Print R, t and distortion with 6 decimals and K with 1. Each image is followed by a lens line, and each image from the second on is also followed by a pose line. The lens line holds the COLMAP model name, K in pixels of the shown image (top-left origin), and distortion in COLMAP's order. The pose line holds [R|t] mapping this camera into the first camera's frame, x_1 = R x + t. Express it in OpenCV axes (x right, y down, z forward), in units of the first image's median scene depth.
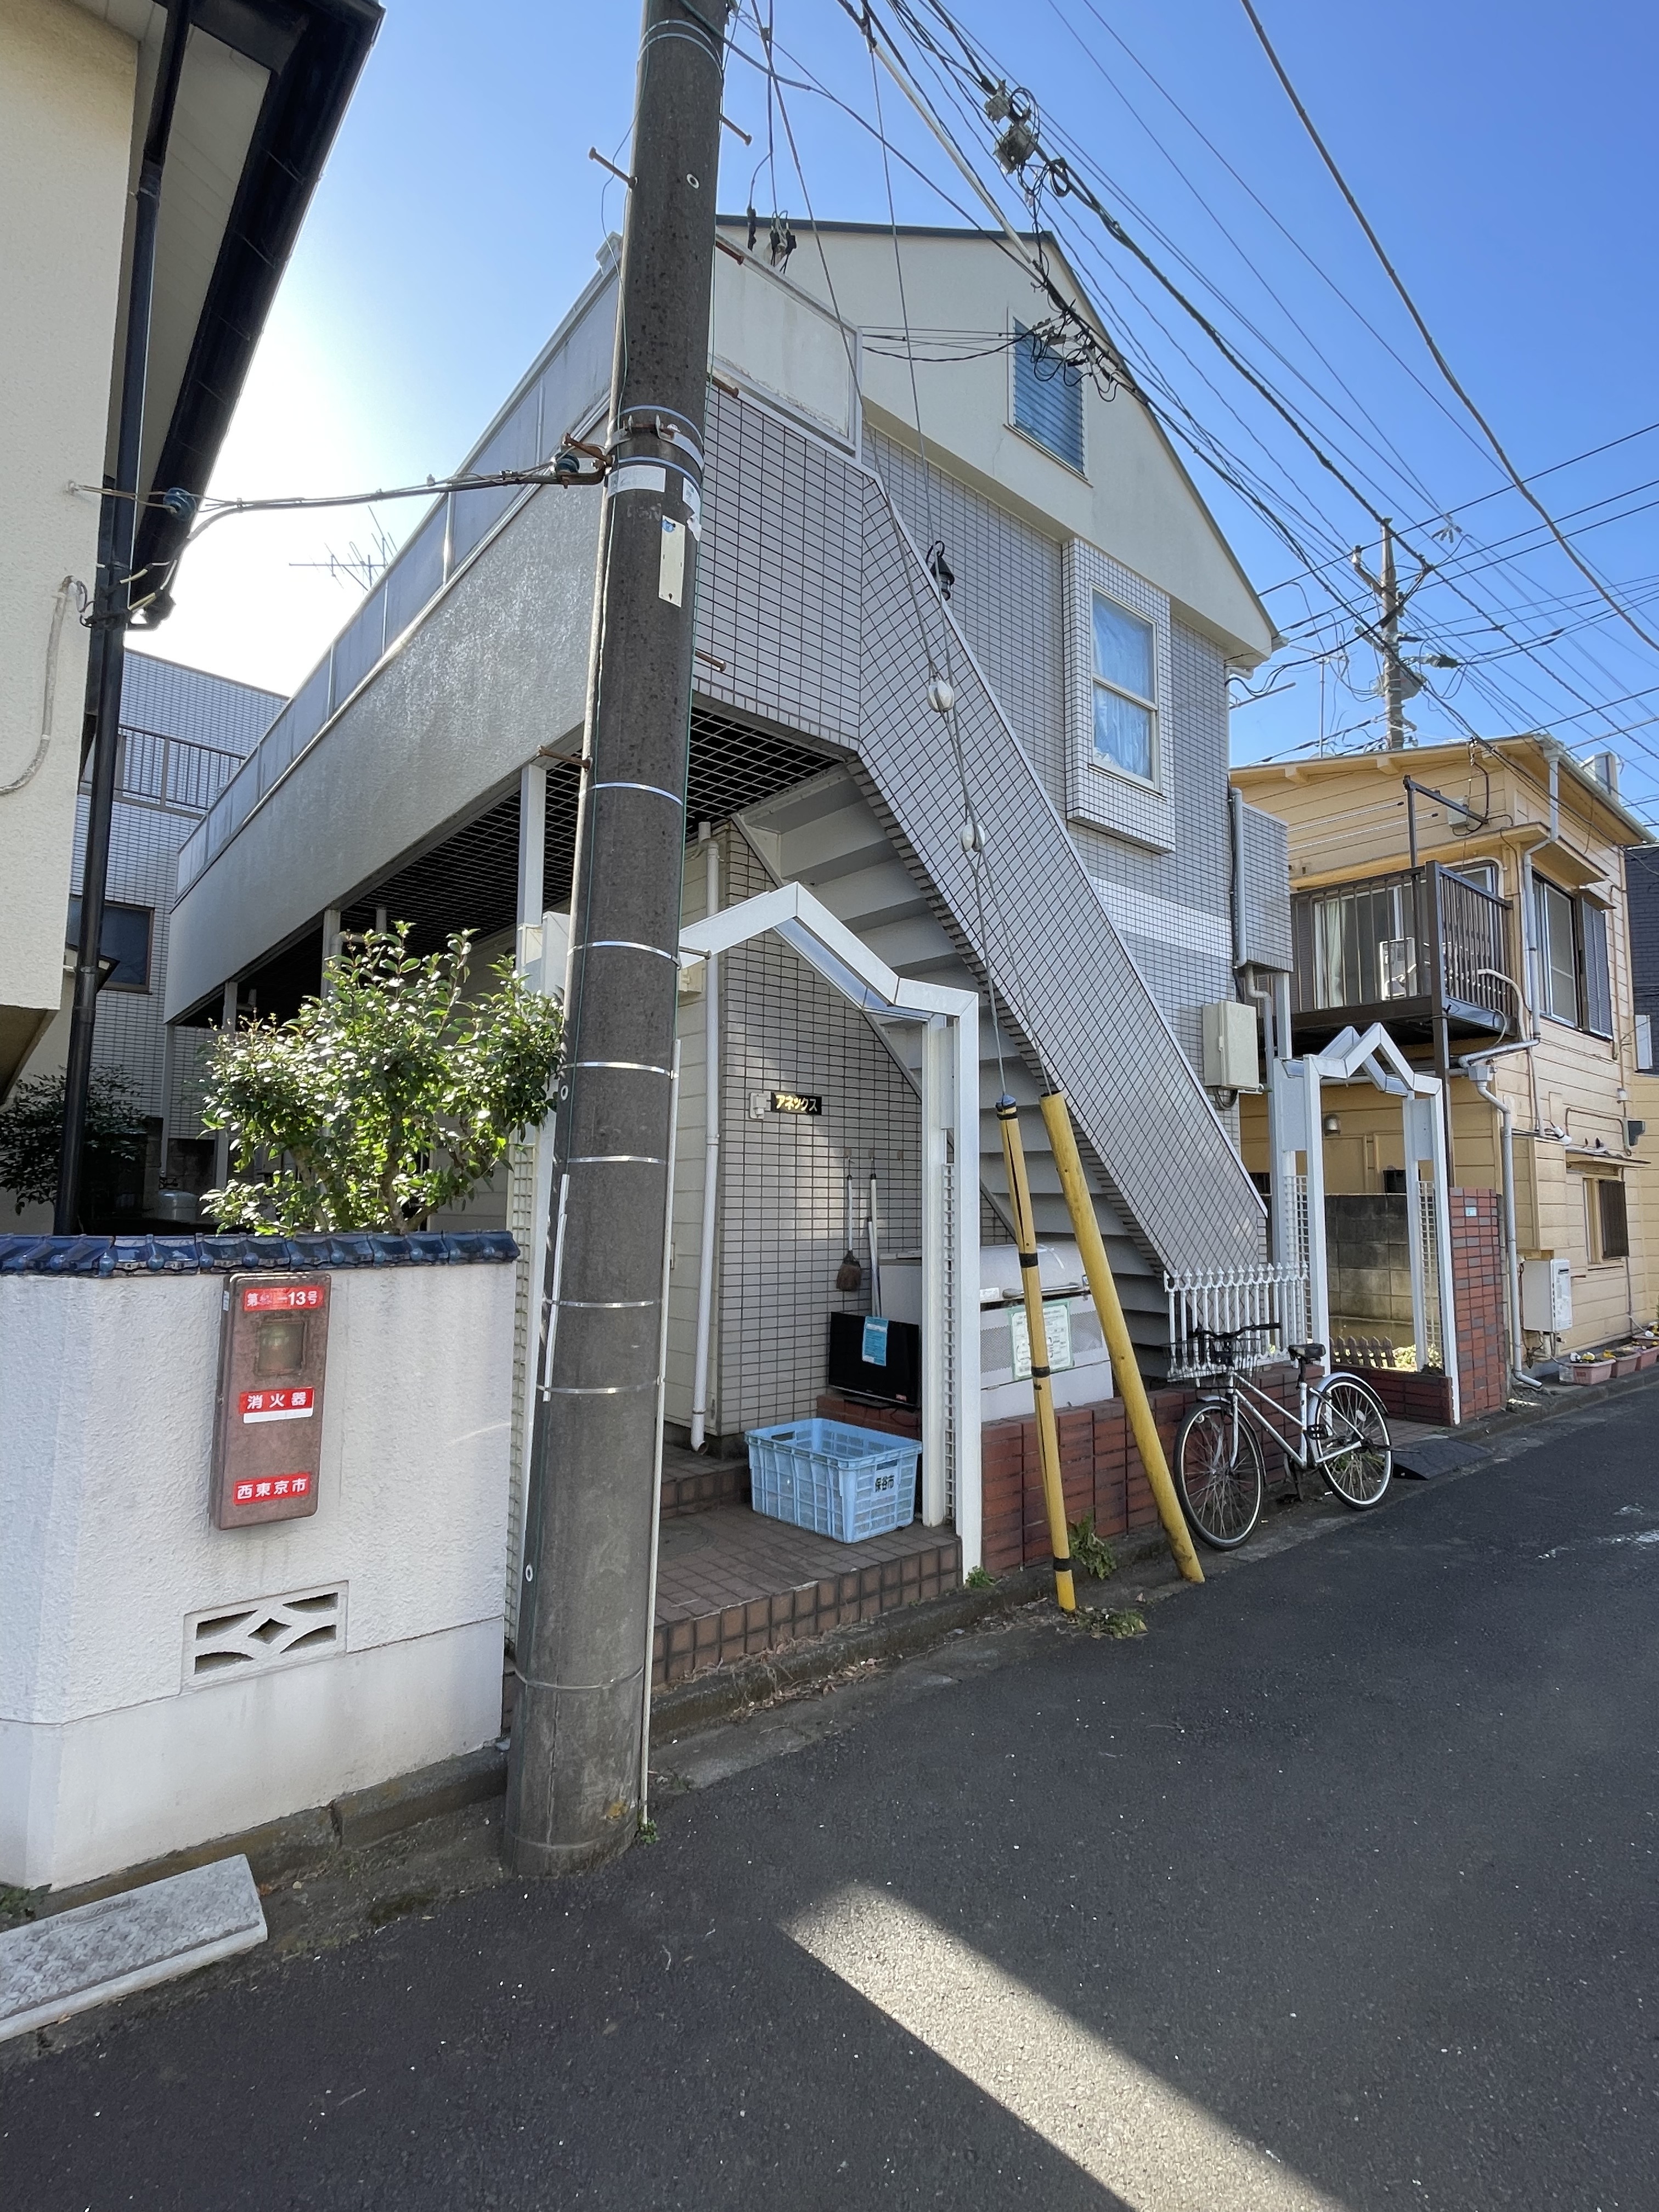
lens RADIAL K [[1075.8, 0, 828.8], [0, 1075.8, 1101.8], [0, 0, 1]] dist [-0.004932, -0.000359]
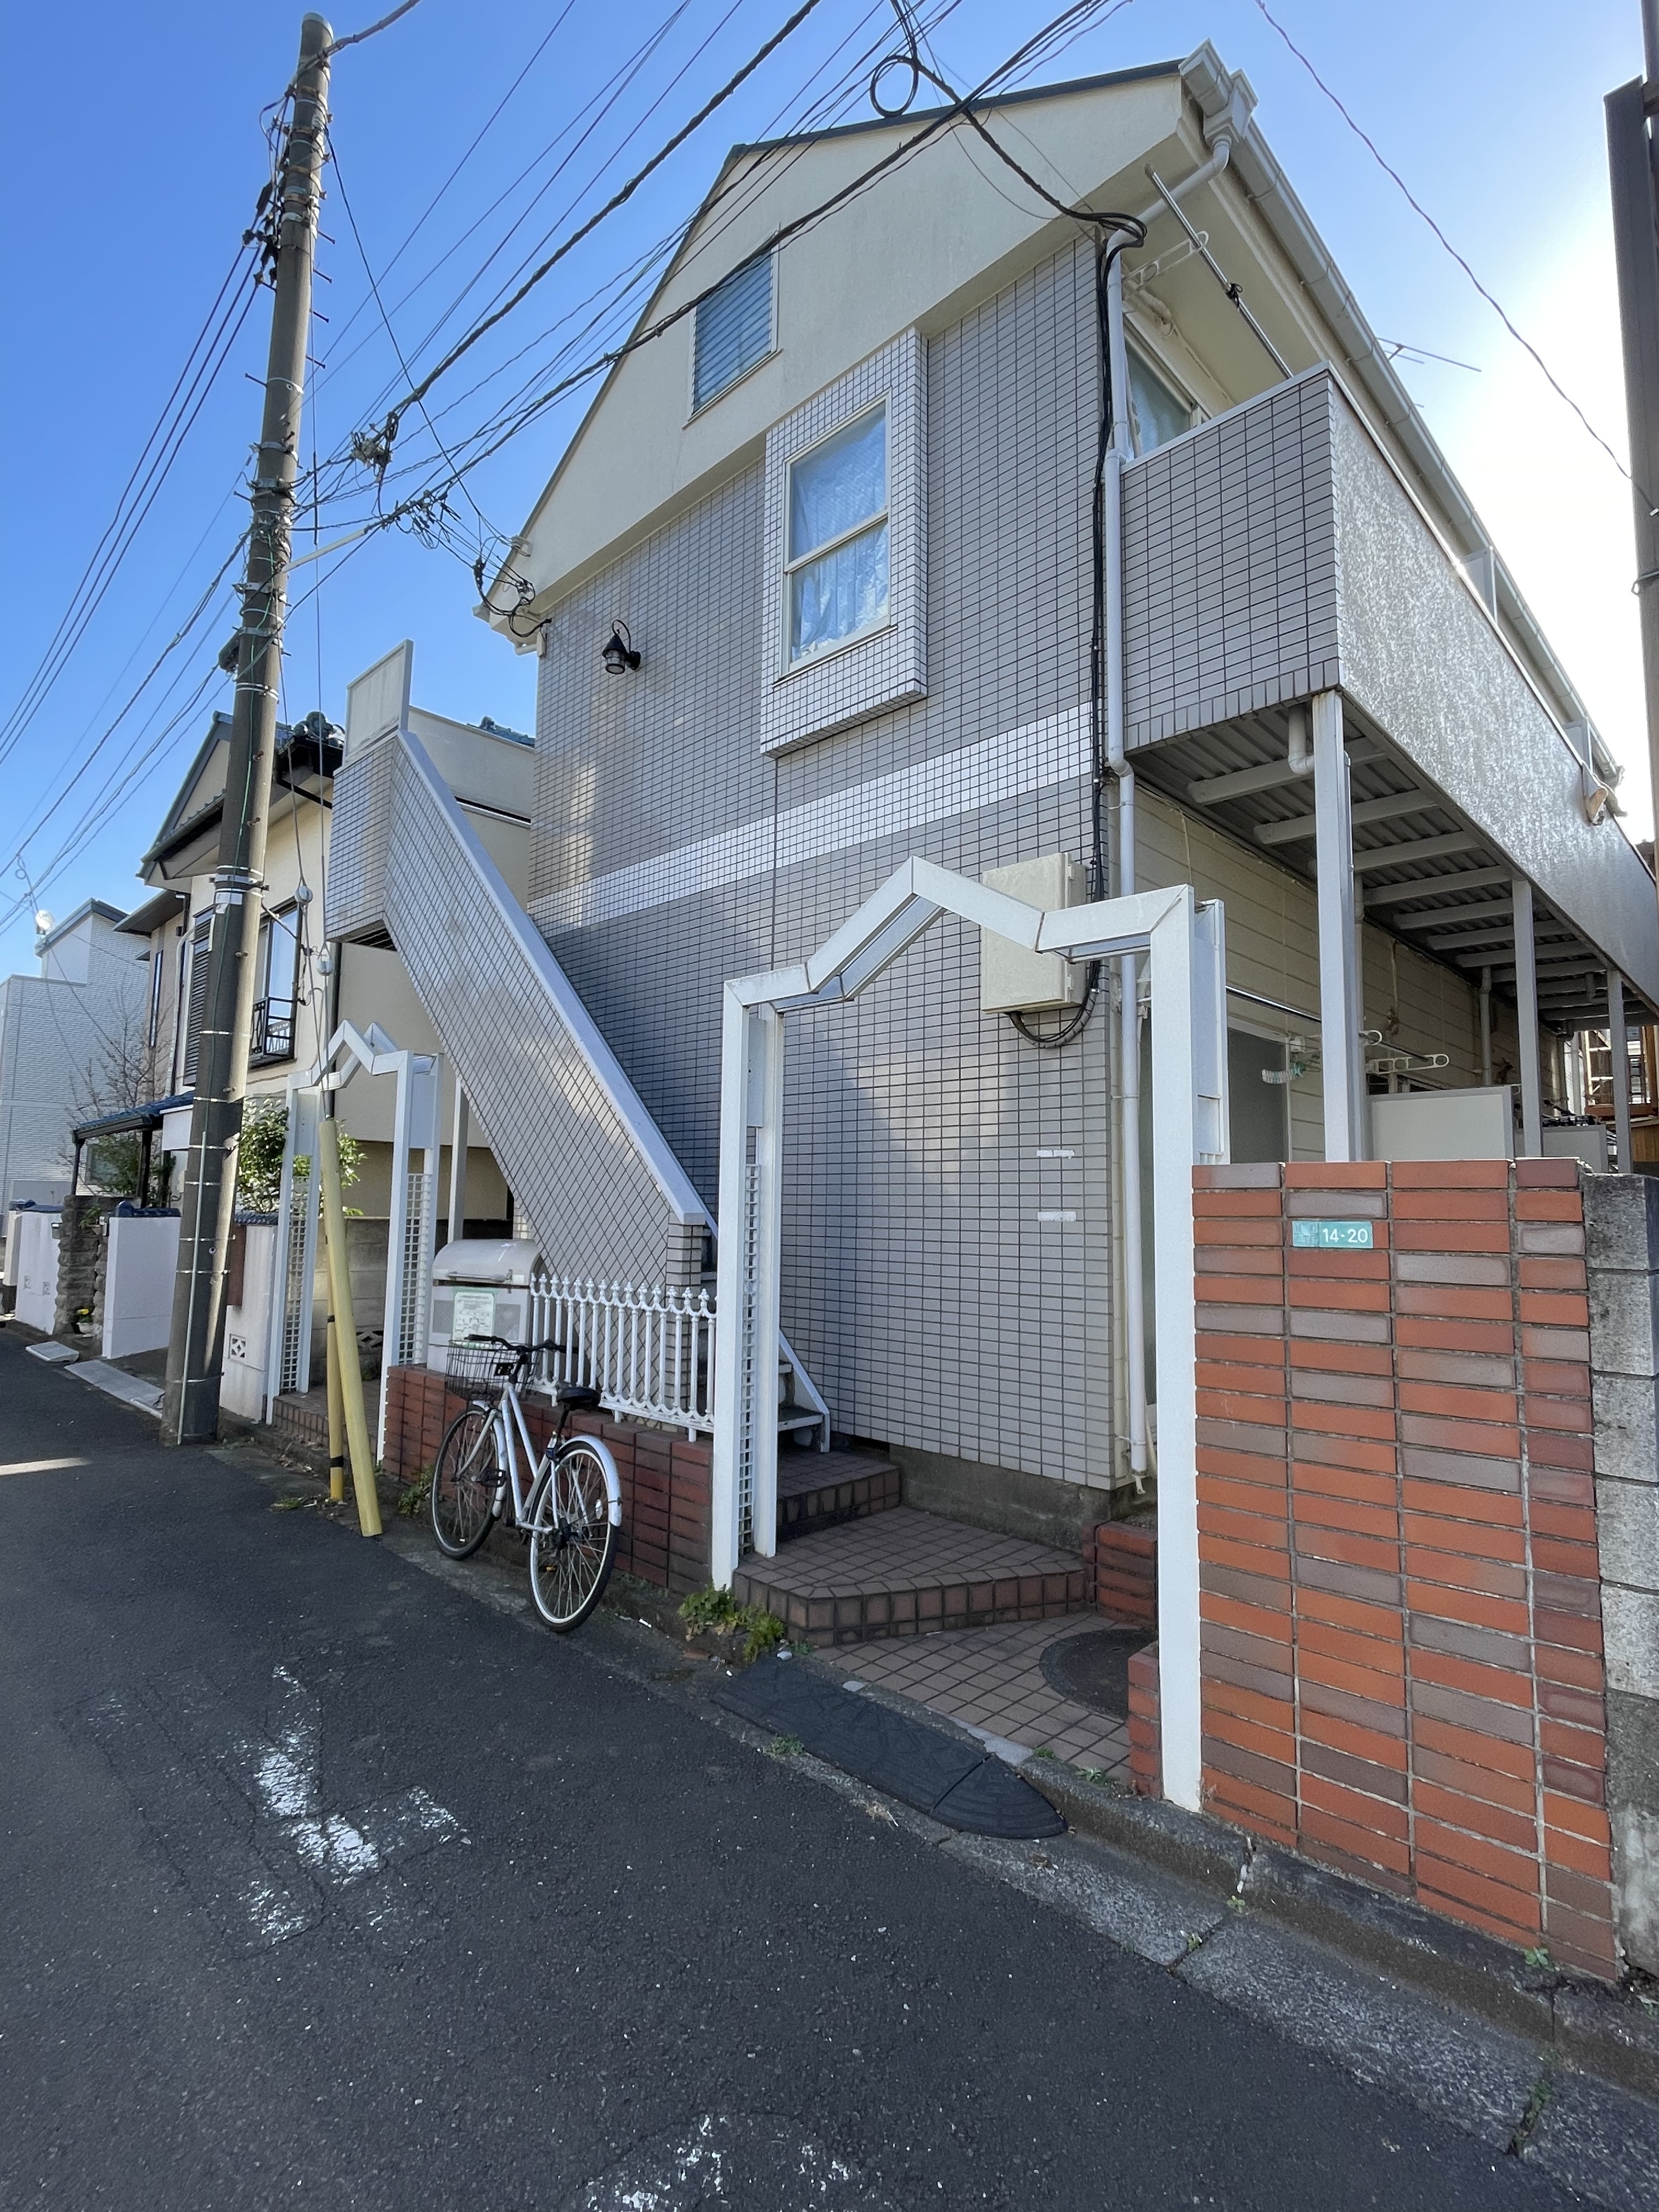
lens RADIAL K [[1075.8, 0, 831.5], [0, 1075.8, 1105.5], [0, 0, 1]] dist [-0.004932, -0.000359]
pose [[0.102714, -0.099552, -0.989717, 1.423739], [0.076522, 0.992822, -0.091923, 0.126810], [0.991763, -0.066293, 0.109595, 1.269892]]
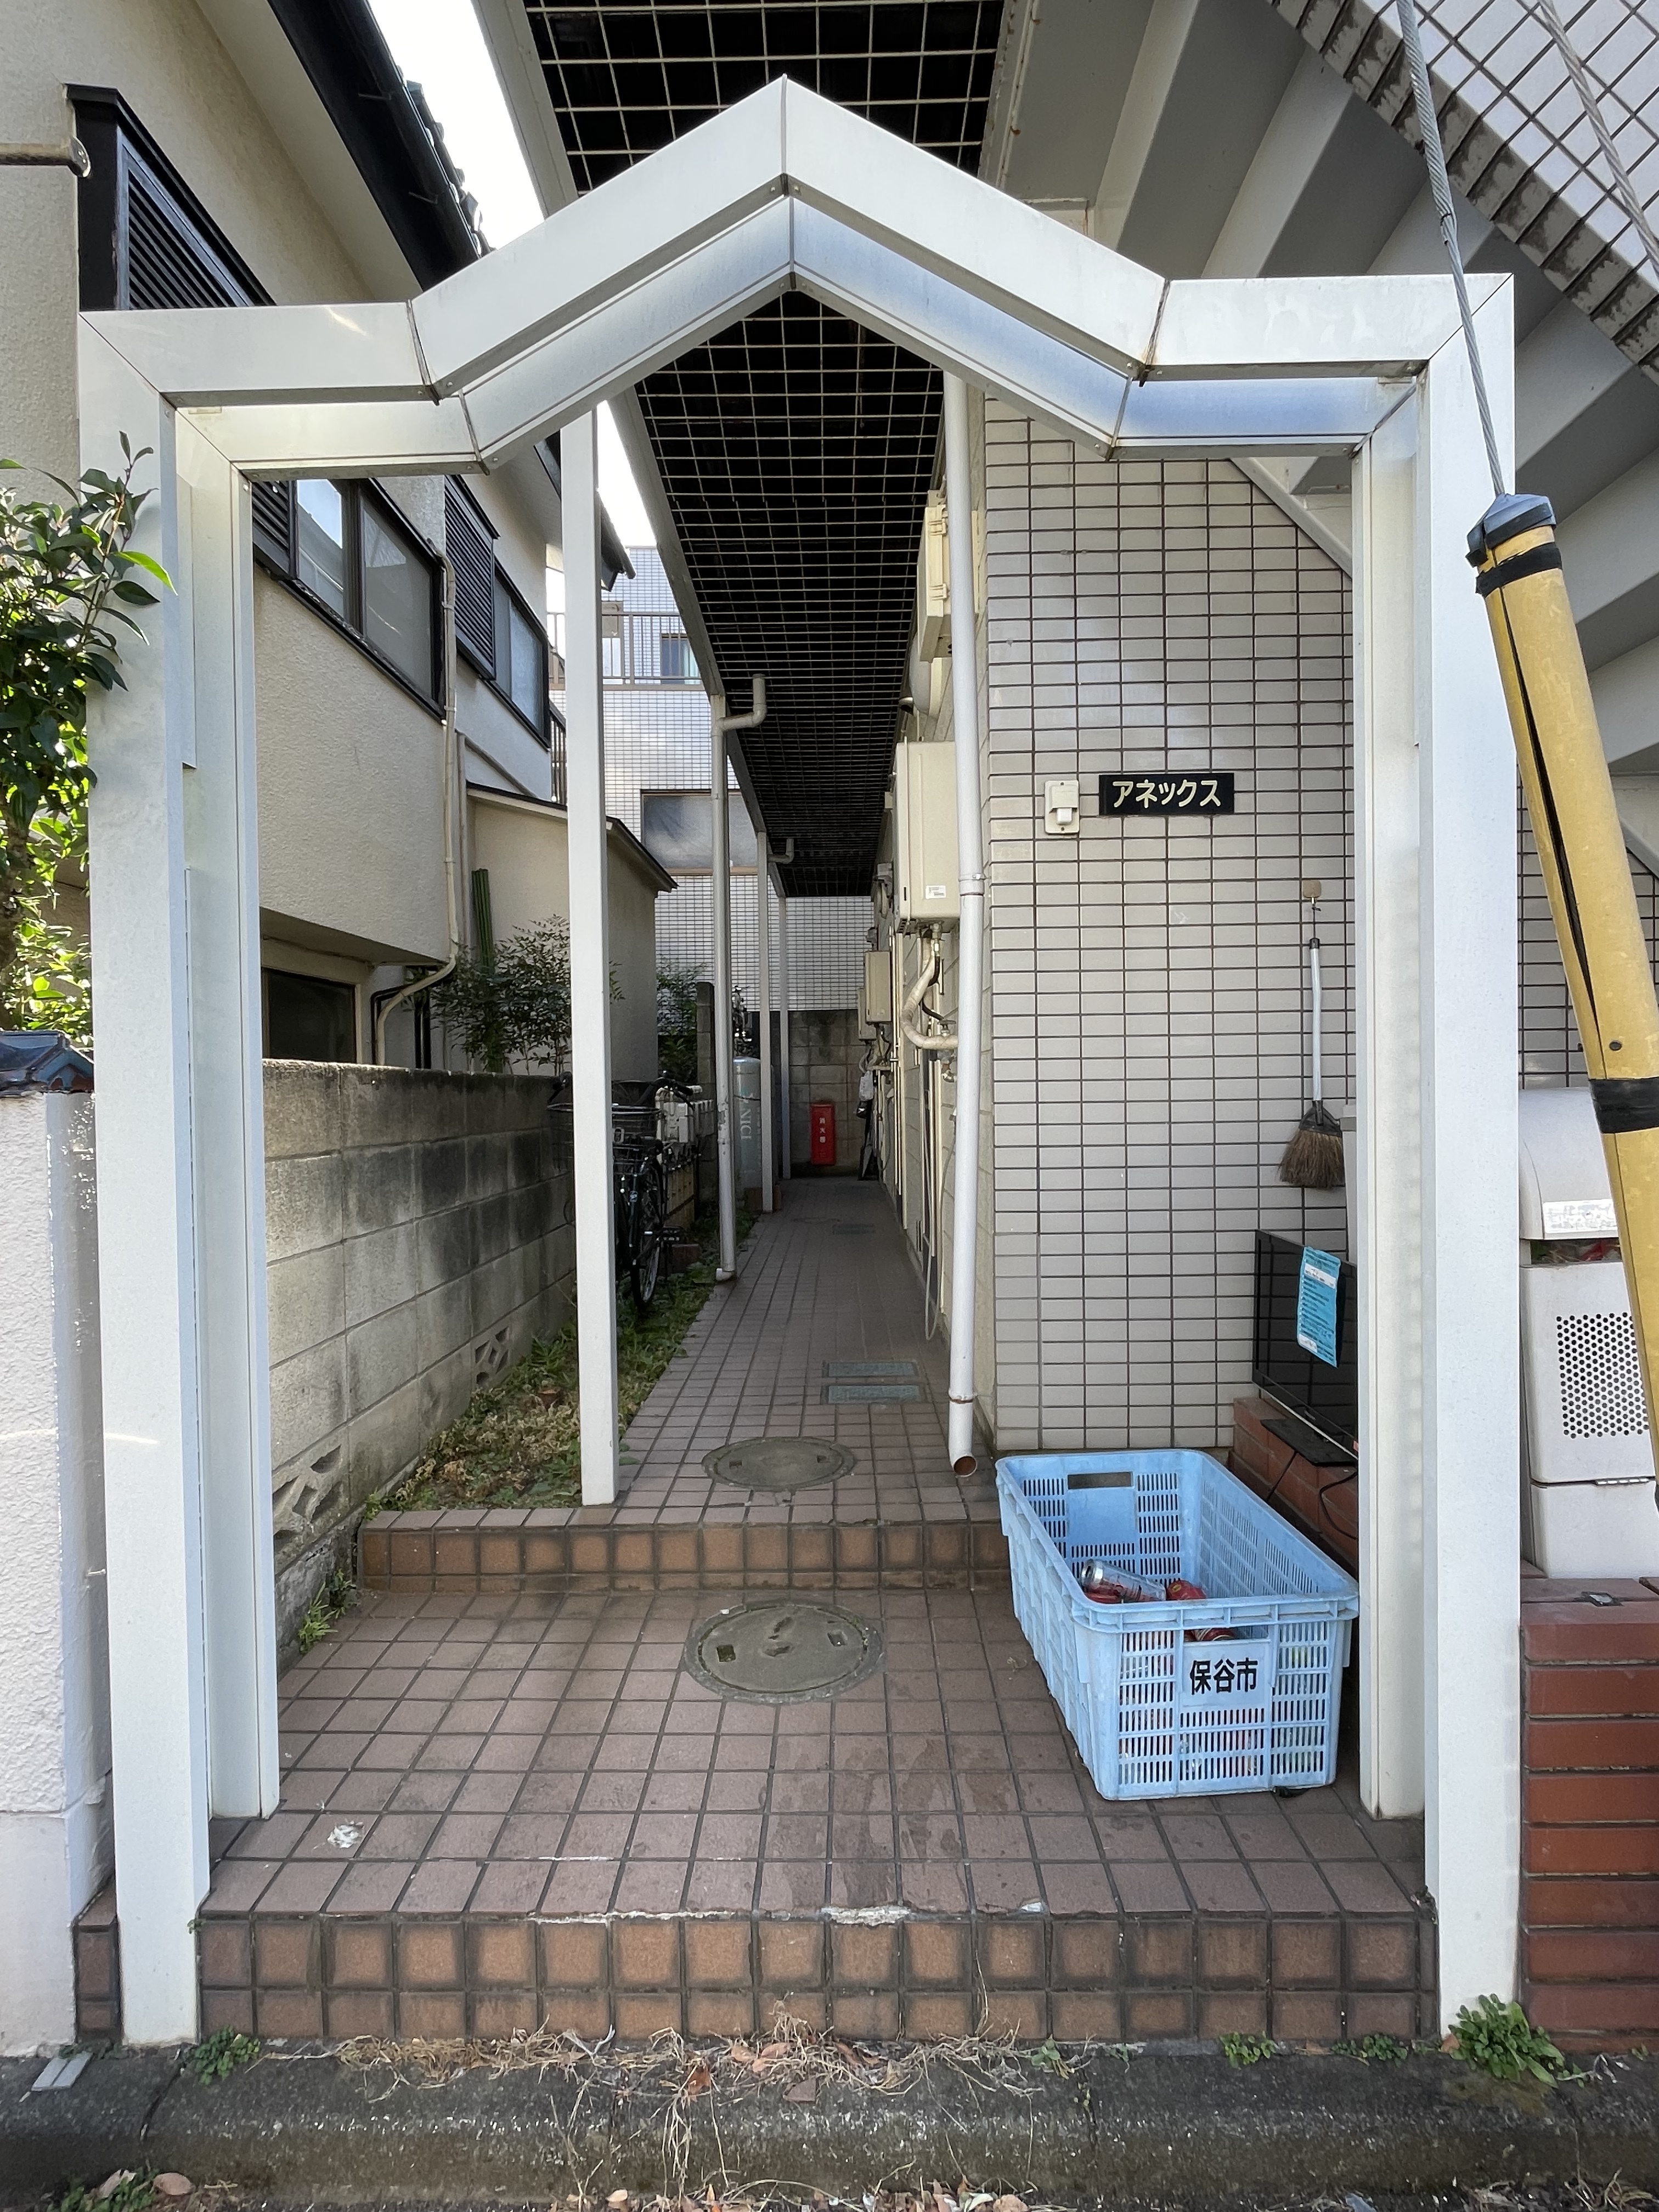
lens RADIAL K [[1075.8, 0, 834.9], [0, 1075.8, 1102.1], [0, 0, 1]] dist [-0.004932, -0.000359]
pose [[0.759555, -0.007119, -0.650405, 0.175497], [0.079719, 0.993420, 0.082225, 0.090551], [0.645540, -0.114304, 0.755124, 0.557128]]
